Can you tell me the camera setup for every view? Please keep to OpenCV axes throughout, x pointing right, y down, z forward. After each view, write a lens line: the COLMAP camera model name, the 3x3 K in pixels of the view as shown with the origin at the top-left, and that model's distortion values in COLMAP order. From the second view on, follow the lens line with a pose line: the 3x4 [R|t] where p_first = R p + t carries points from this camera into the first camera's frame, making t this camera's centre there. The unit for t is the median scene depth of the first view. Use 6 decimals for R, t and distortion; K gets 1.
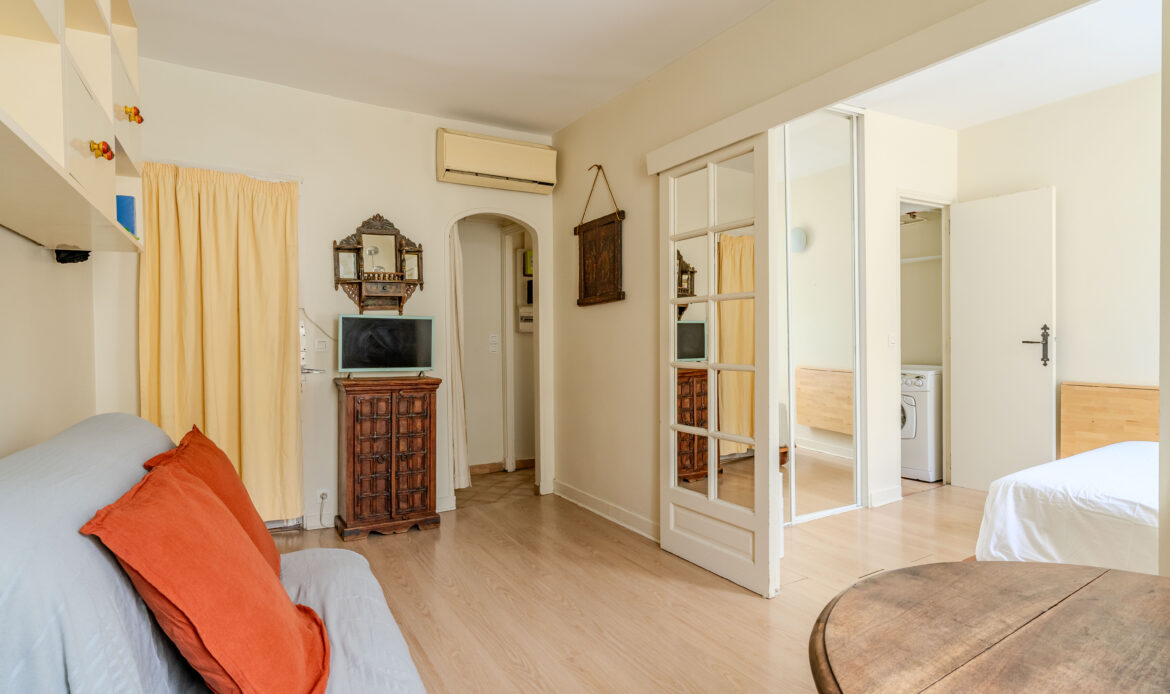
lens RADIAL K [[602.0, 0, 581.2], [0, 602.0, 342.9], [0, 0, 1]] dist [0.001337, 0.000673]
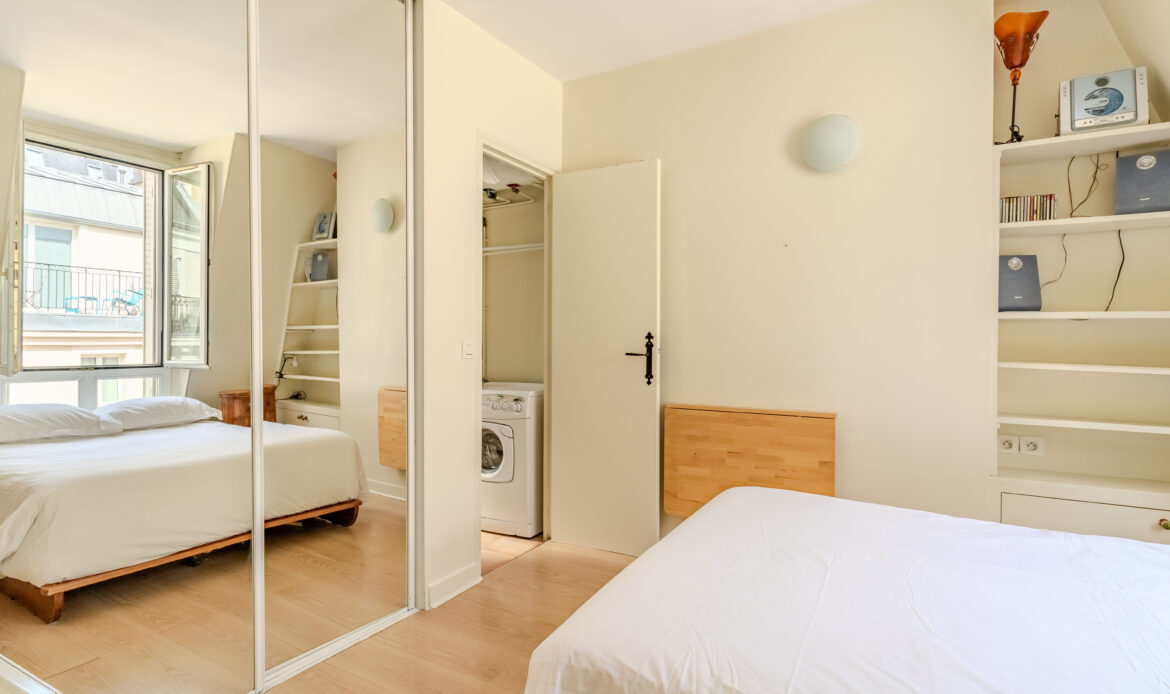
lens RADIAL K [[584.9, 0, 581.0], [0, 584.9, 347.1], [0, 0, 1]] dist [0.005566, -0.000494]
pose [[0.867090, 0.014344, 0.497945, 0.313452], [-0.007604, 0.999850, -0.015561, 0.001679], [-0.498093, 0.009706, 0.867069, 0.383017]]
